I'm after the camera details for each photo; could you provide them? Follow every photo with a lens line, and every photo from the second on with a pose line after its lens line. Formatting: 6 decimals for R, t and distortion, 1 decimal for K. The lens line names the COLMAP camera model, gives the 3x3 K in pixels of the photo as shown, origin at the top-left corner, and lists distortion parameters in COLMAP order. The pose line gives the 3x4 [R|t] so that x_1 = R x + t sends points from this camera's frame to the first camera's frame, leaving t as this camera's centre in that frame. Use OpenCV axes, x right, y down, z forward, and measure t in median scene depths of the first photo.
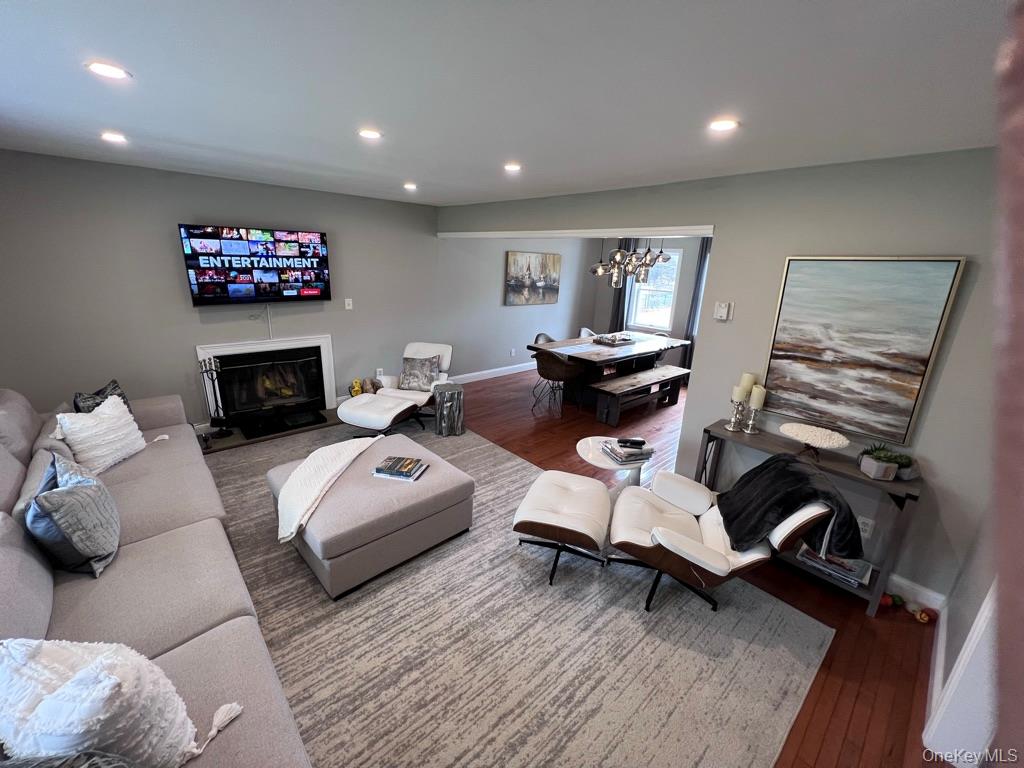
lens RADIAL K [[404.8, 0, 512.0], [0, 404.8, 384.0], [0, 0, 1]] dist [-0.002584, -0.000009]
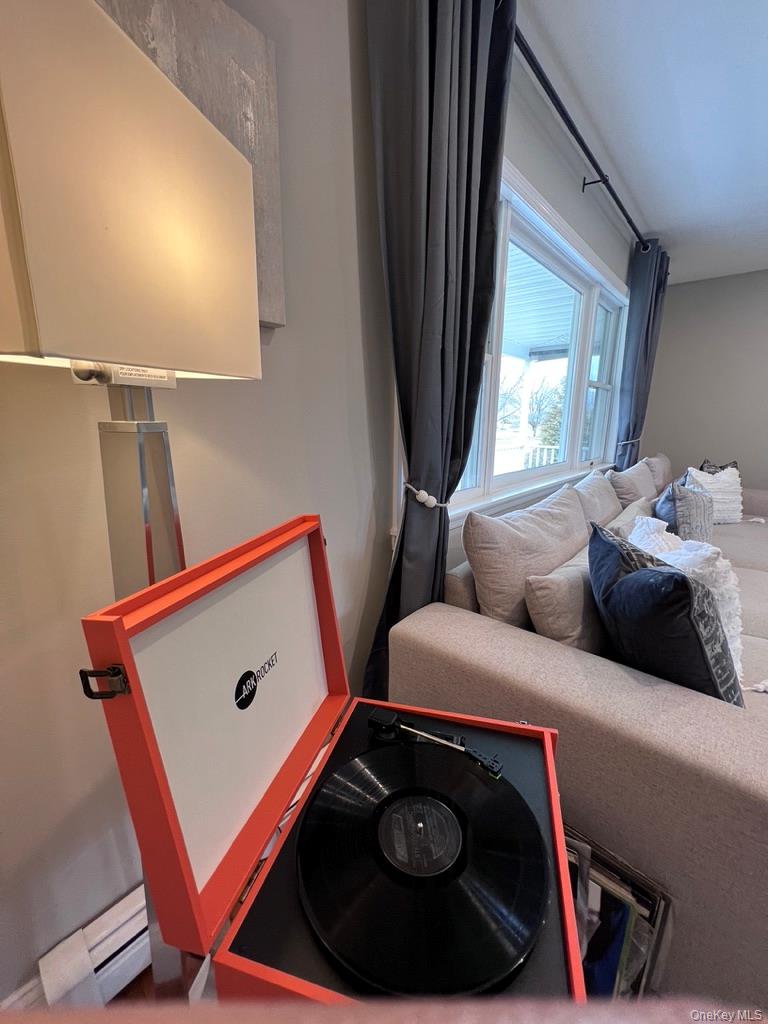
lens RADIAL K [[404.8, 0, 384.0], [0, 404.8, 512.0], [0, 0, 1]] dist [-0.002584, -0.000009]
pose [[0.103930, 0.181783, -0.977831, -0.000022], [-0.290759, 0.945758, 0.144917, 0.414378], [0.951135, 0.269252, 0.151148, -0.043267]]
